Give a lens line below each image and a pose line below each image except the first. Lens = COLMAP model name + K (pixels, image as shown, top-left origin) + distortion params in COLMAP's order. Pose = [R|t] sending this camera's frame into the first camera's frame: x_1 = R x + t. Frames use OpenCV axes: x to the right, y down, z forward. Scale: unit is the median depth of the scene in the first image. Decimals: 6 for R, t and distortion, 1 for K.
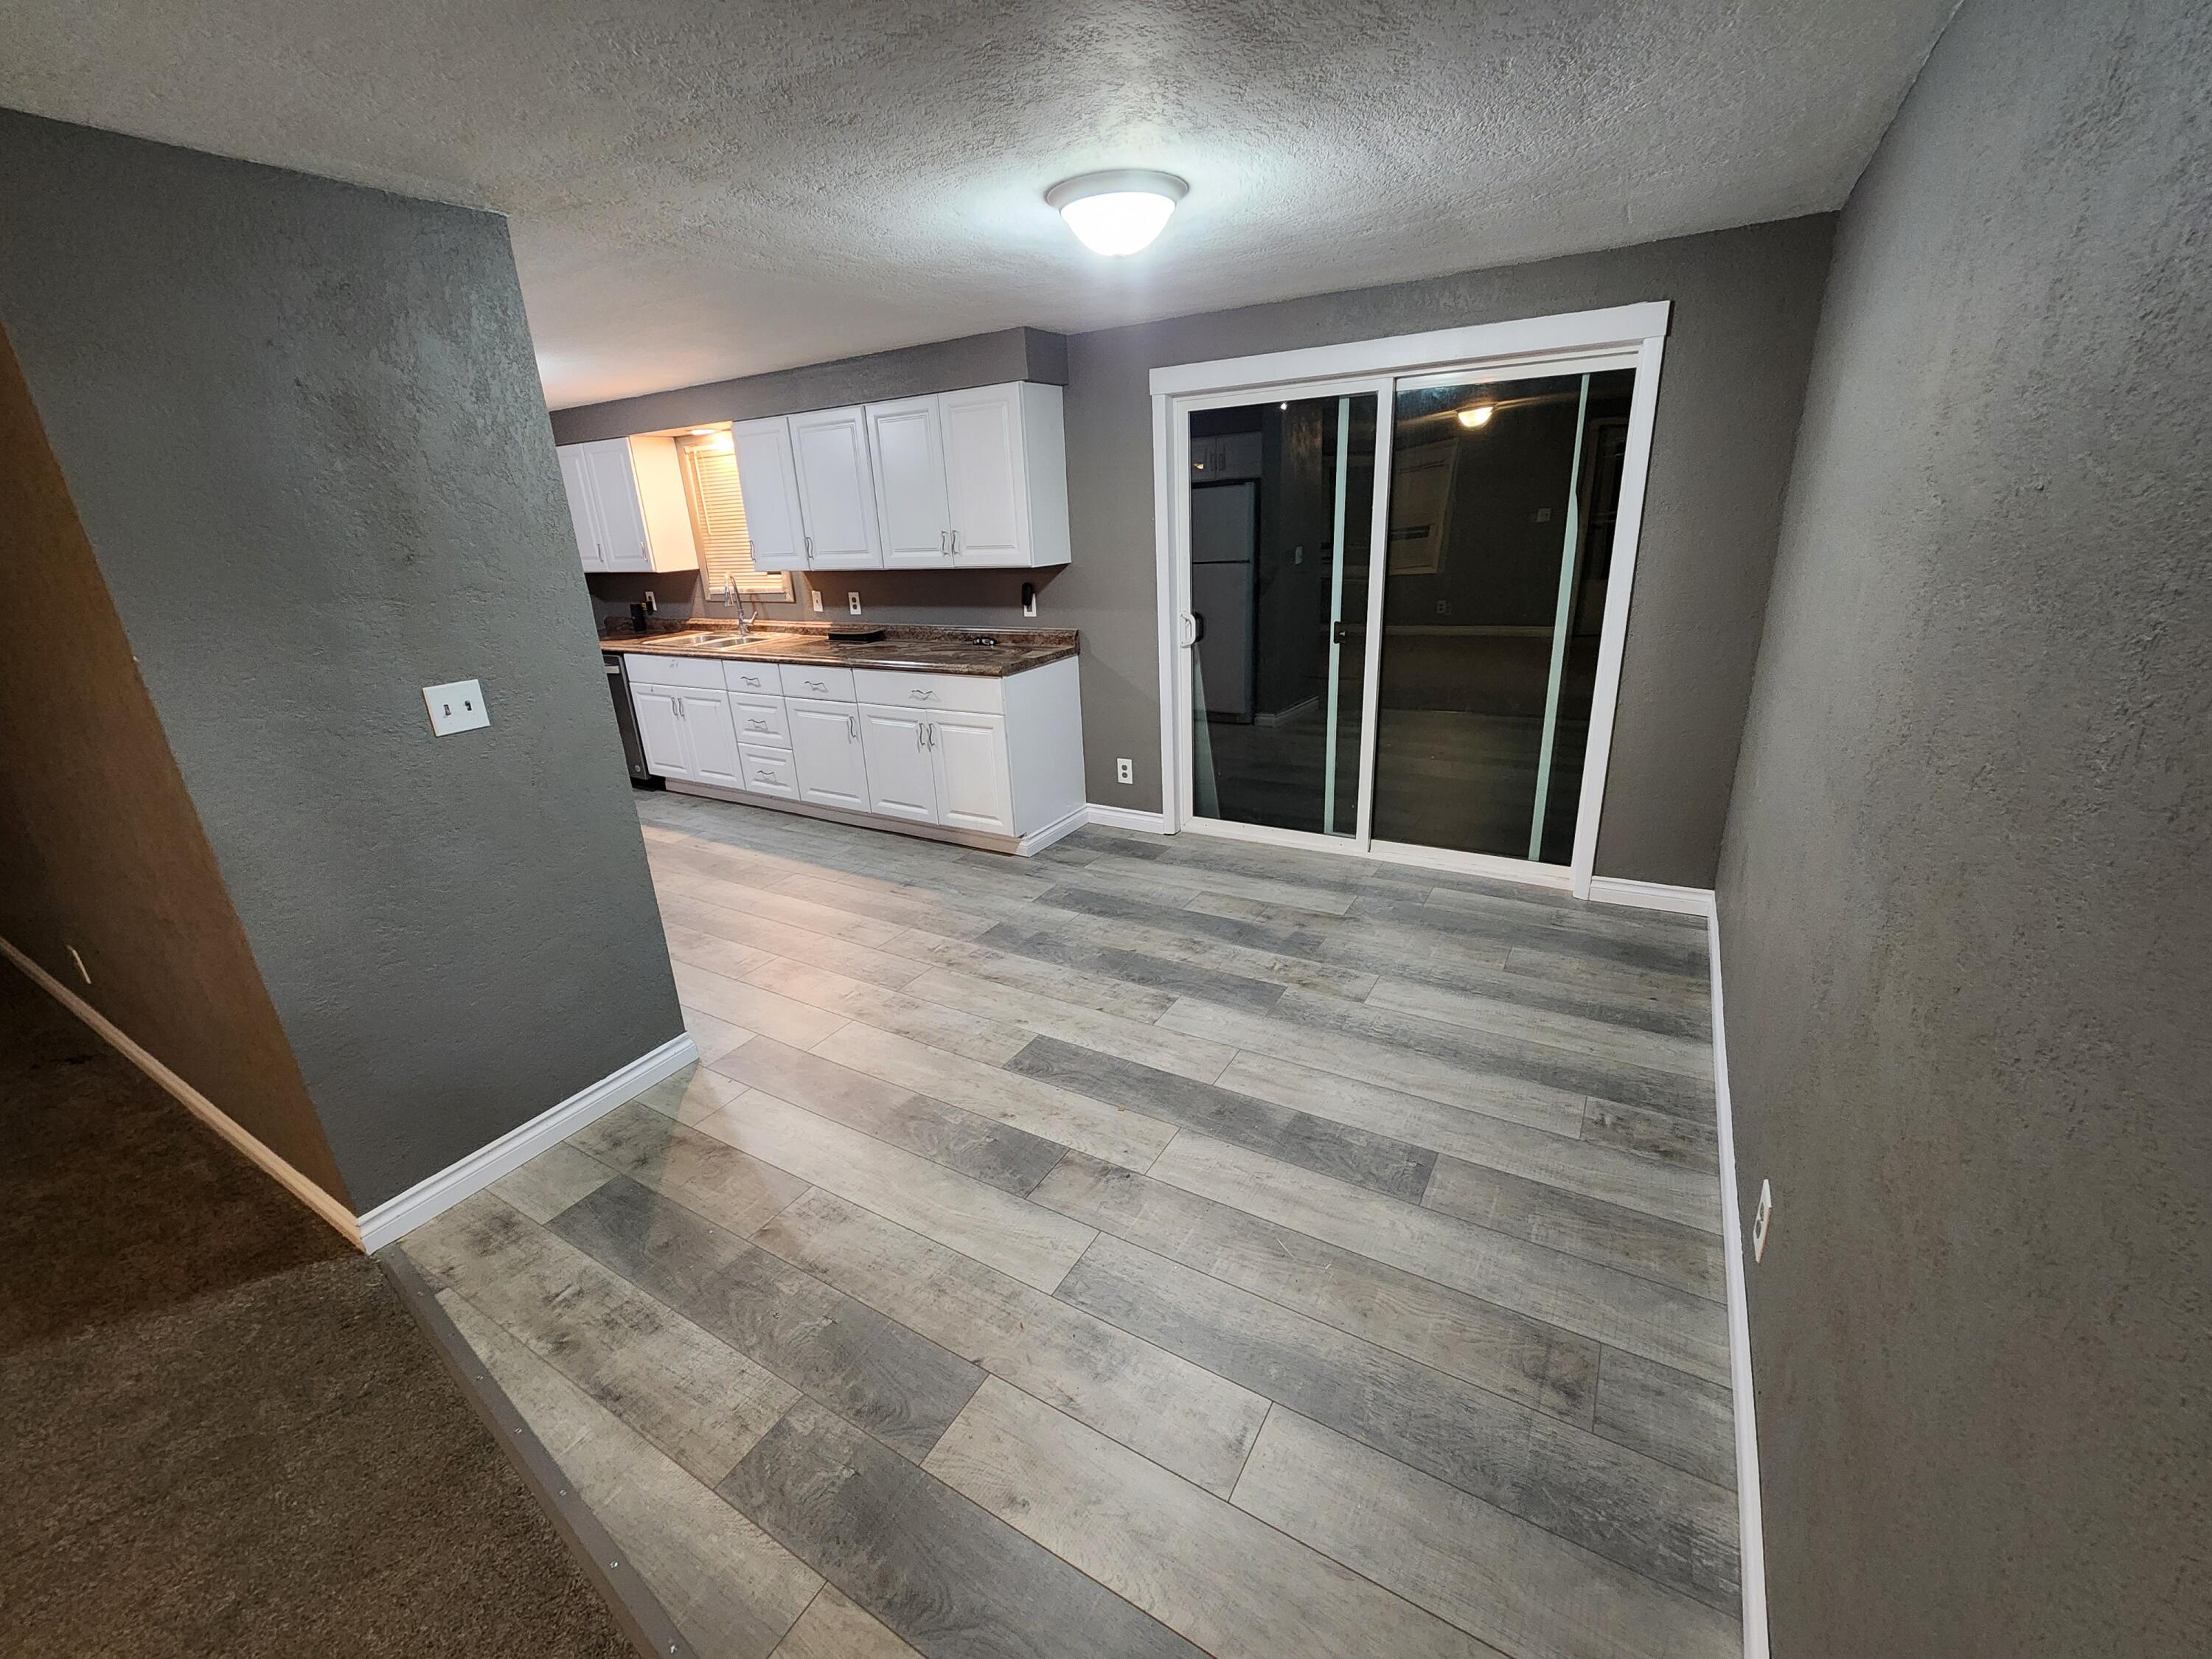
lens RADIAL K [[907.1, 0, 1096.6], [0, 907.1, 827.2], [0, 0, 1]] dist [0.000543, 0.000345]
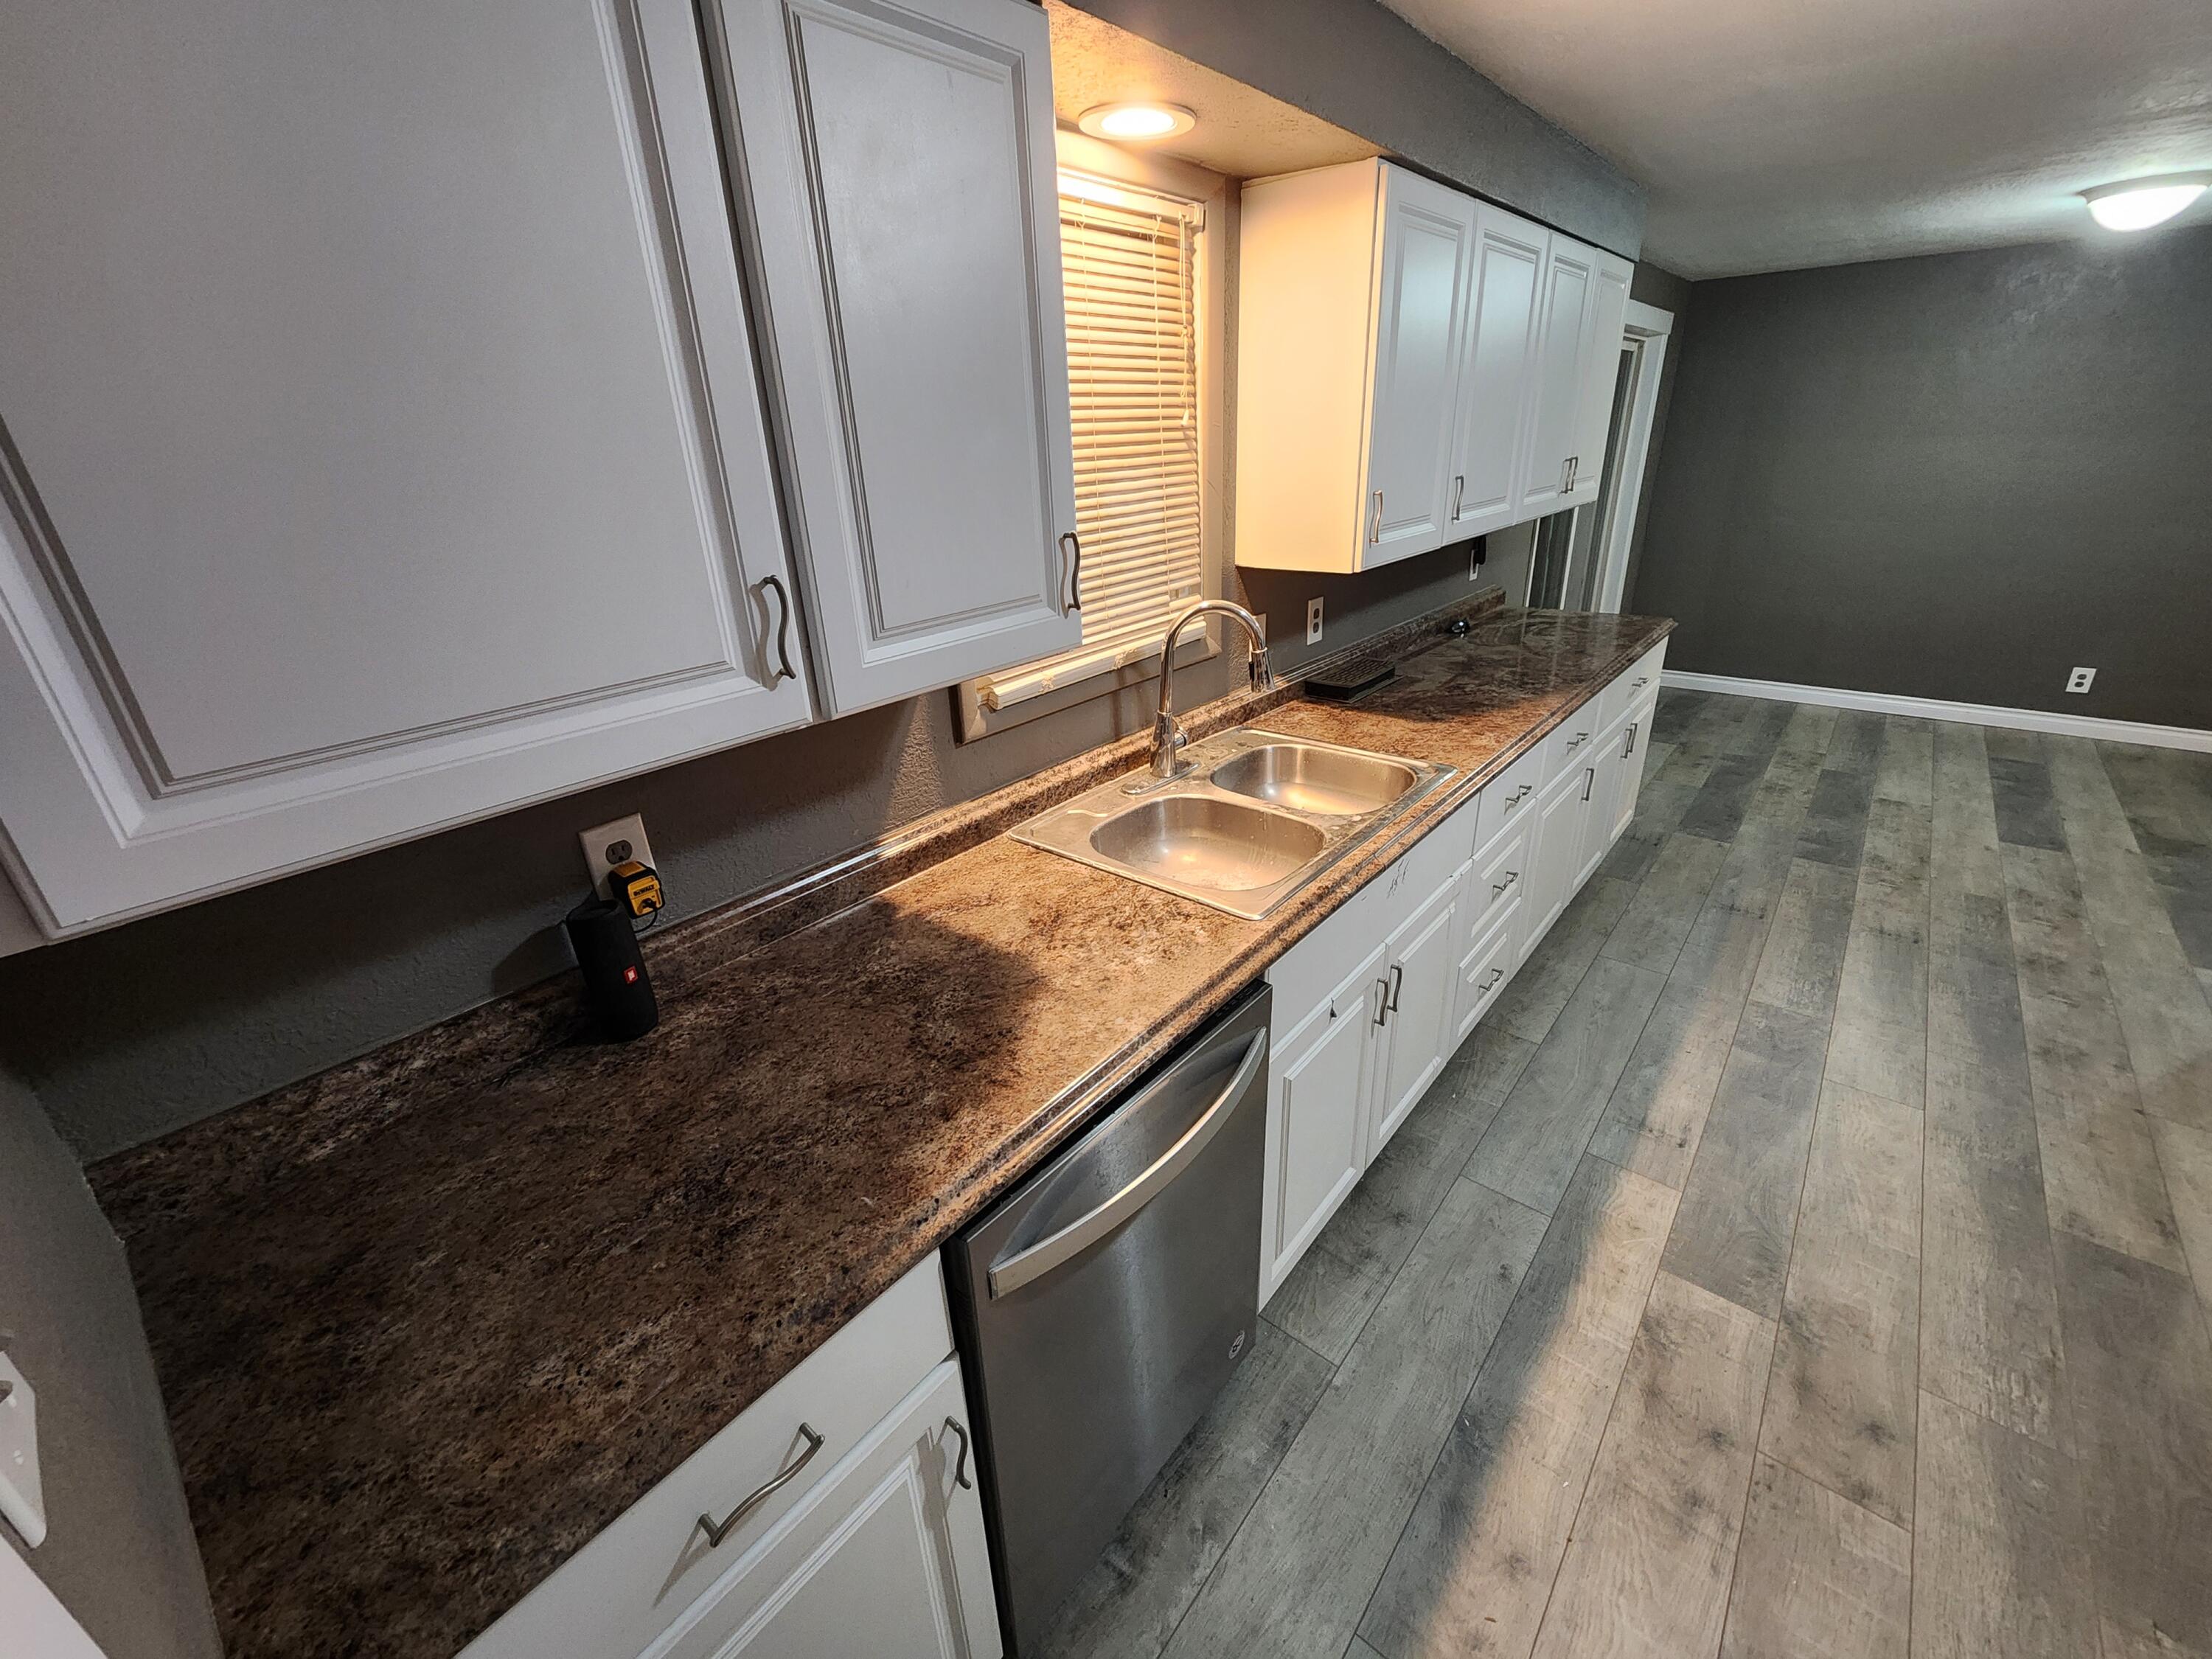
lens RADIAL K [[907.1, 0, 1110.2], [0, 907.1, 824.4], [0, 0, 1]] dist [0.000543, 0.000345]
pose [[0.146127, -0.352107, 0.924482, -1.517349], [0.354405, 0.891118, 0.283381, -0.637221], [-0.923604, 0.286232, 0.255005, 1.961323]]
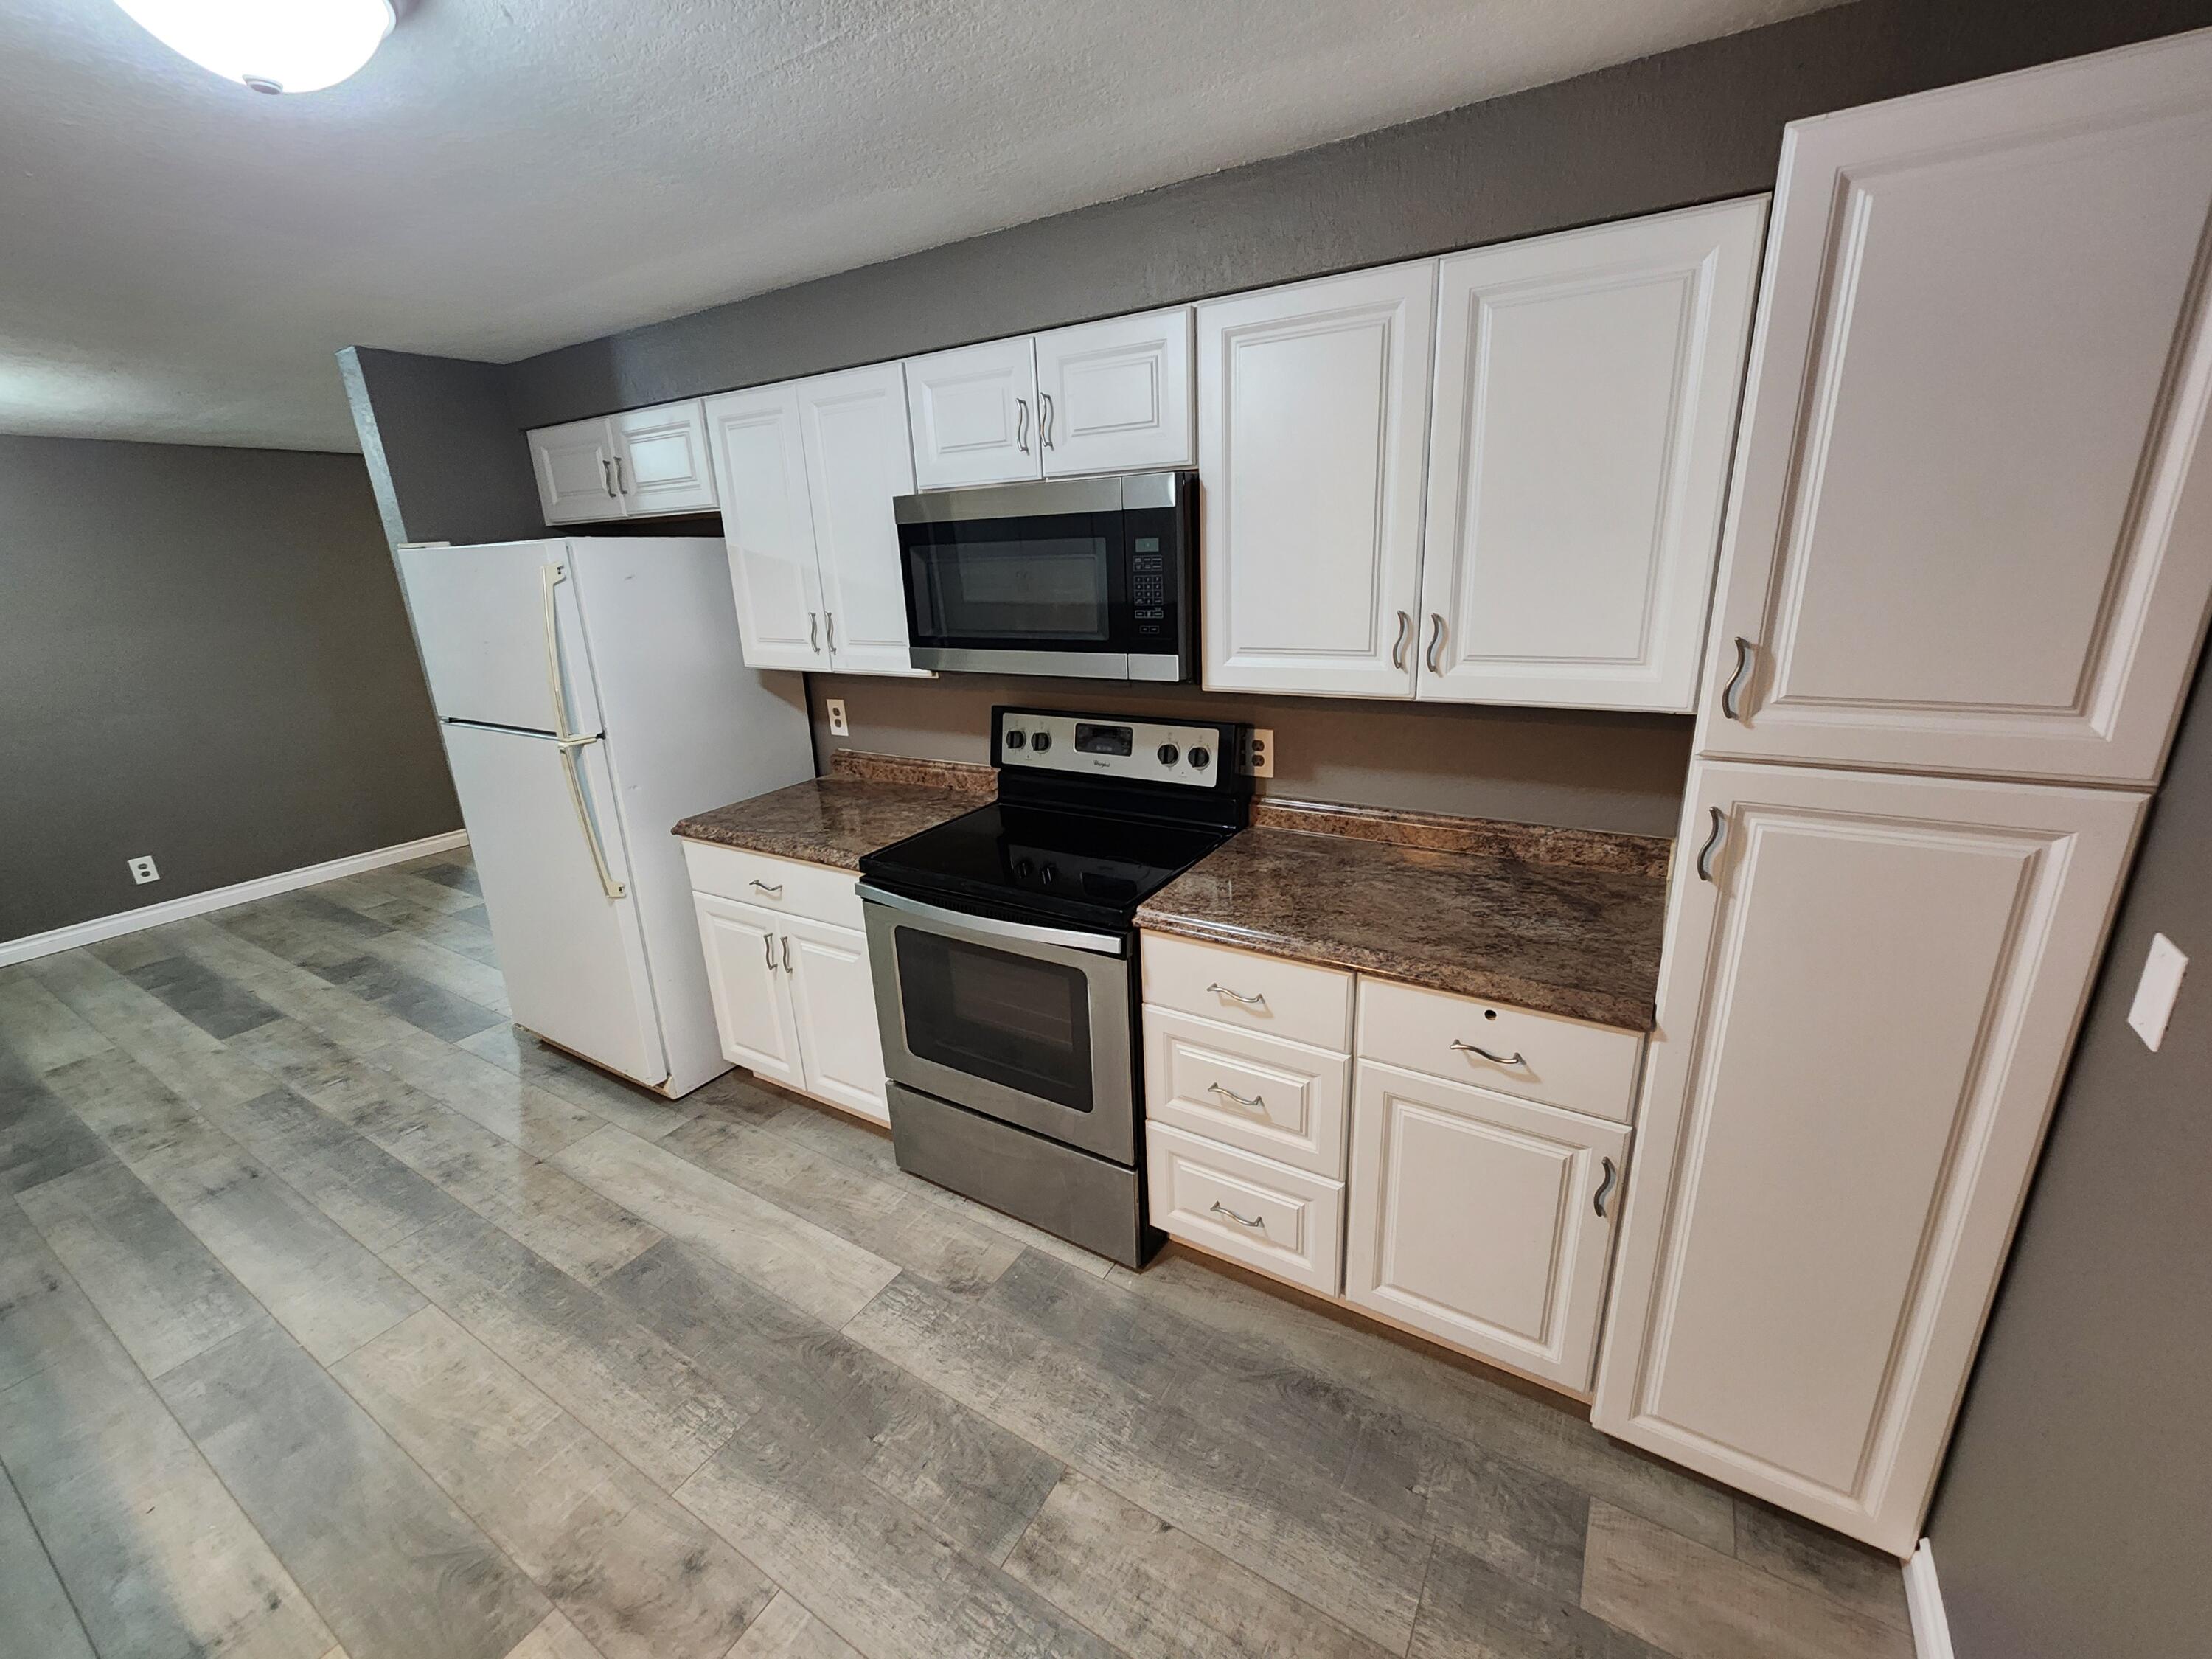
lens RADIAL K [[907.1, 0, 1103.0], [0, 907.1, 824.9], [0, 0, 1]] dist [0.000543, 0.000345]
pose [[-0.995788, 0.087438, 0.027570, -1.357394], [0.086577, 0.797872, 0.596578, -0.643891], [0.030166, 0.596452, -0.802082, 1.956293]]
